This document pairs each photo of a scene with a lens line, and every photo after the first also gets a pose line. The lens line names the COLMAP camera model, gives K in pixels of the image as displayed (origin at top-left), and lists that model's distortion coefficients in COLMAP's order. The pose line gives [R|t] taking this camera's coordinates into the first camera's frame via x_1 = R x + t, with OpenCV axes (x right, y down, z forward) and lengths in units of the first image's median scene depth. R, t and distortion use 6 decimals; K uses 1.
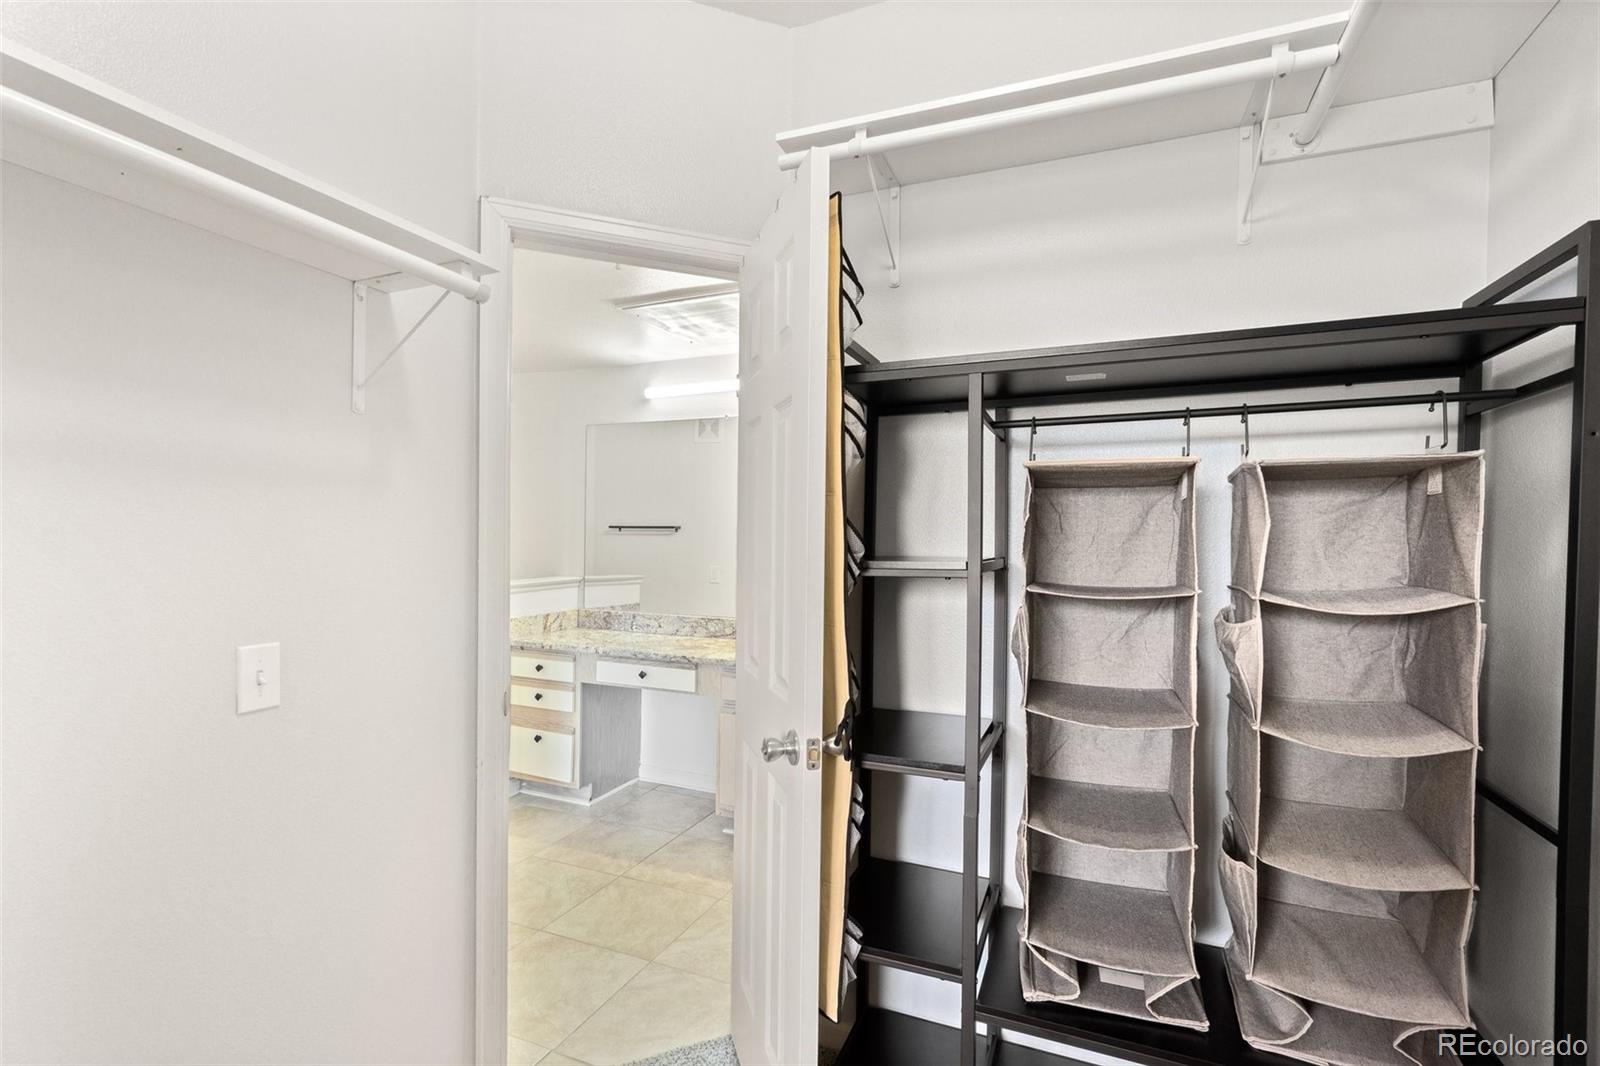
lens RADIAL K [[715.2, 0, 802.4], [0, 715.2, 535.9], [0, 0, 1]] dist [-0.000708, -0.001192]
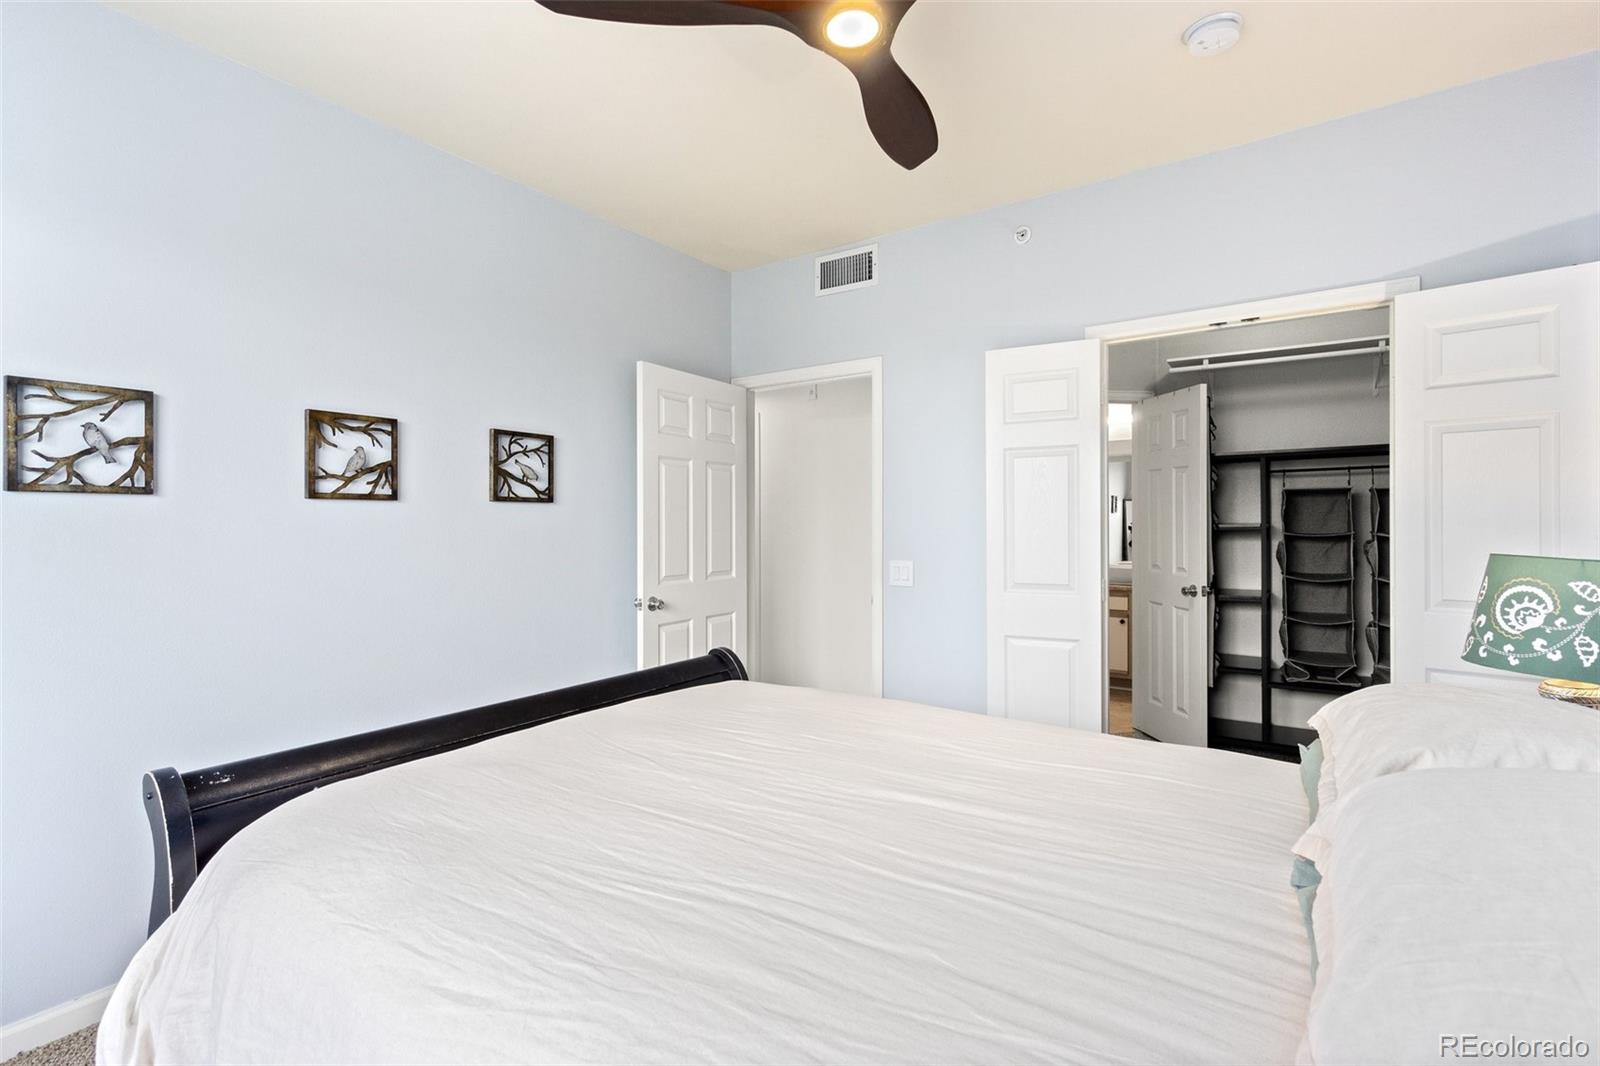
lens RADIAL K [[715.2, 0, 799.4], [0, 715.2, 527.6], [0, 0, 1]] dist [-0.000708, -0.001192]
pose [[0.980741, -0.009313, -0.195093, -0.958485], [0.006045, 0.999831, -0.017340, 0.084393], [0.195222, 0.015827, 0.980631, -2.012832]]
